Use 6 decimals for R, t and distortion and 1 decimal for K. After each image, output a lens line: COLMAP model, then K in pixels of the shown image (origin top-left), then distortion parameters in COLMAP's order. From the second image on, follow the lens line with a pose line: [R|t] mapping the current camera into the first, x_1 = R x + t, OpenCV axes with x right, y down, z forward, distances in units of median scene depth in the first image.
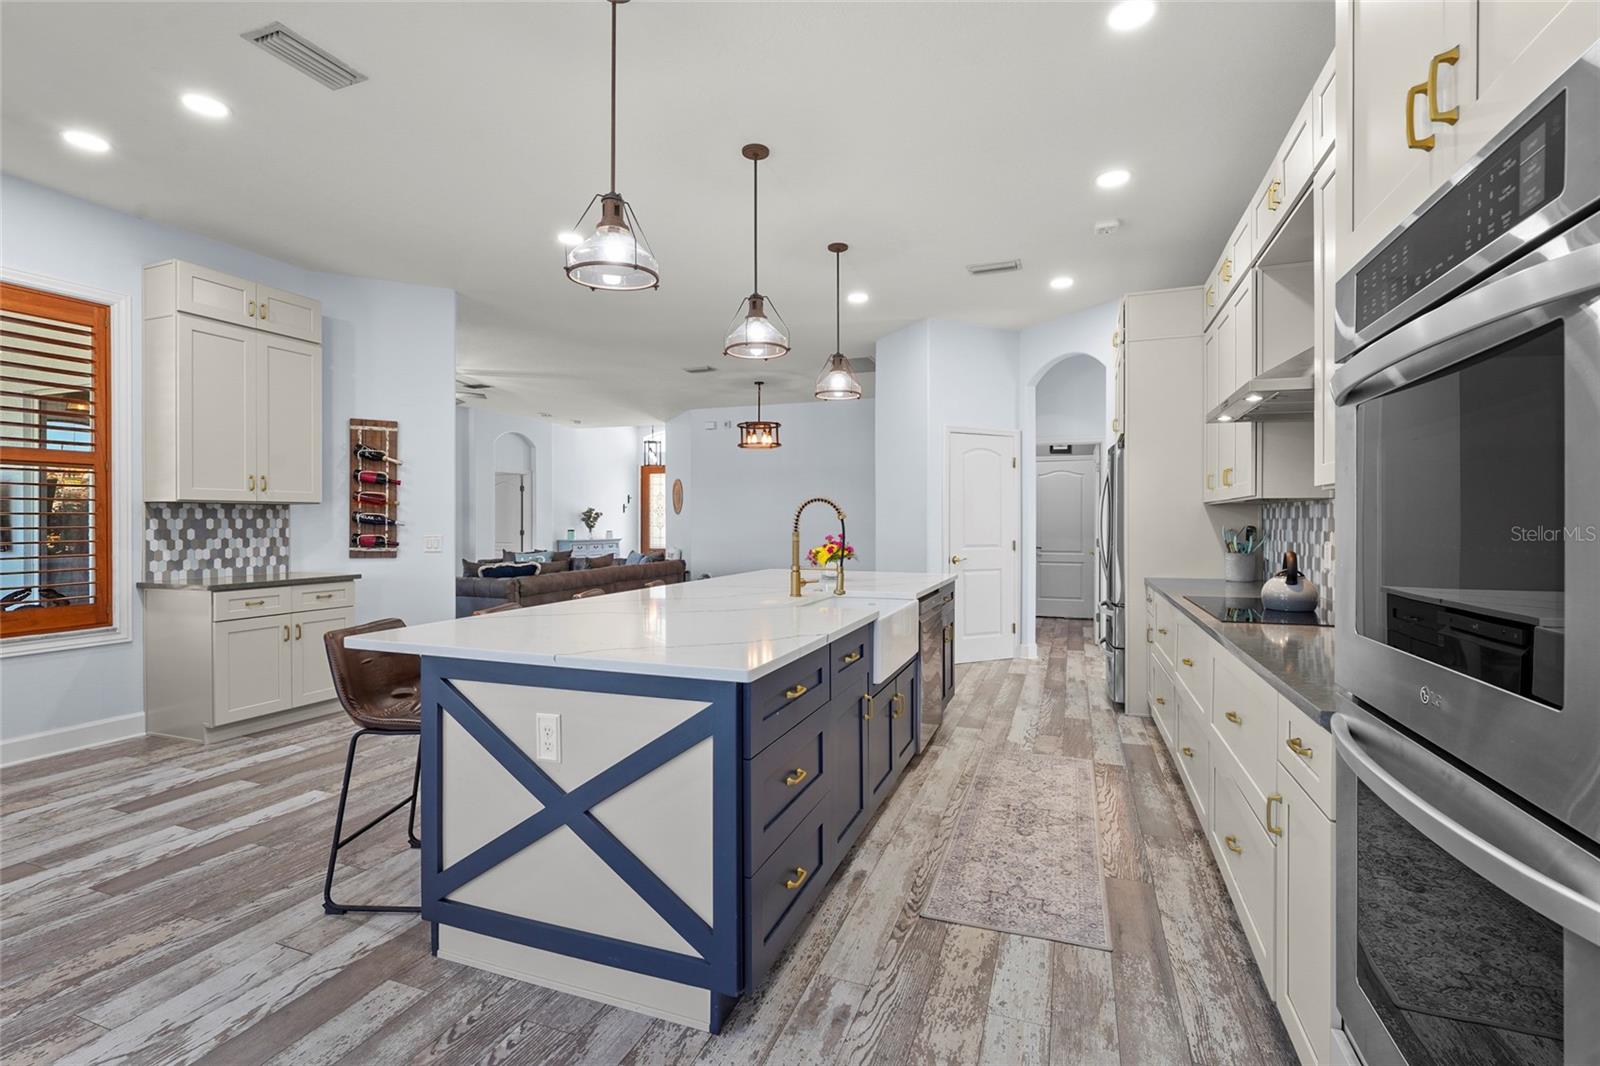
lens RADIAL K [[727.5, 0, 799.2], [0, 727.5, 529.3], [0, 0, 1]] dist [-0.016183, -0.000287]
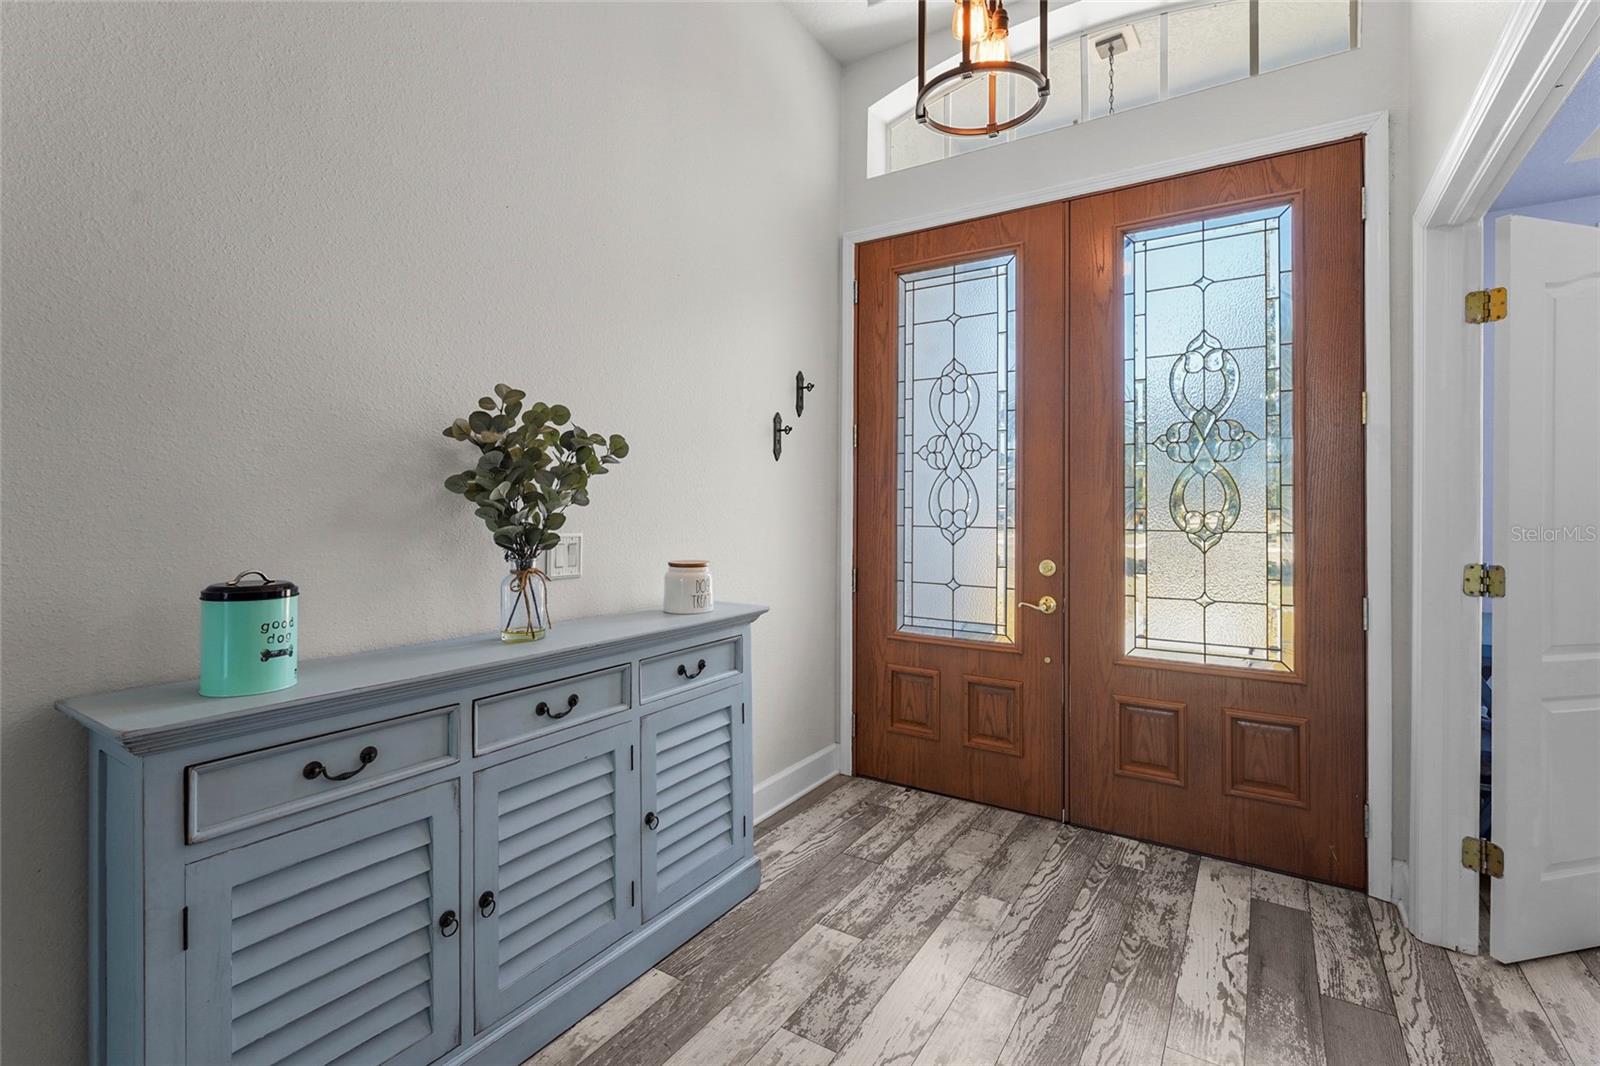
lens RADIAL K [[727.5, 0, 799.4], [0, 727.5, 522.6], [0, 0, 1]] dist [-0.016183, -0.000287]
pose [[0.978043, -0.001696, -0.208396, -0.204027], [0.002204, 0.999995, 0.002202, -0.006938], [0.208391, -0.002613, 0.978042, 0.848659]]
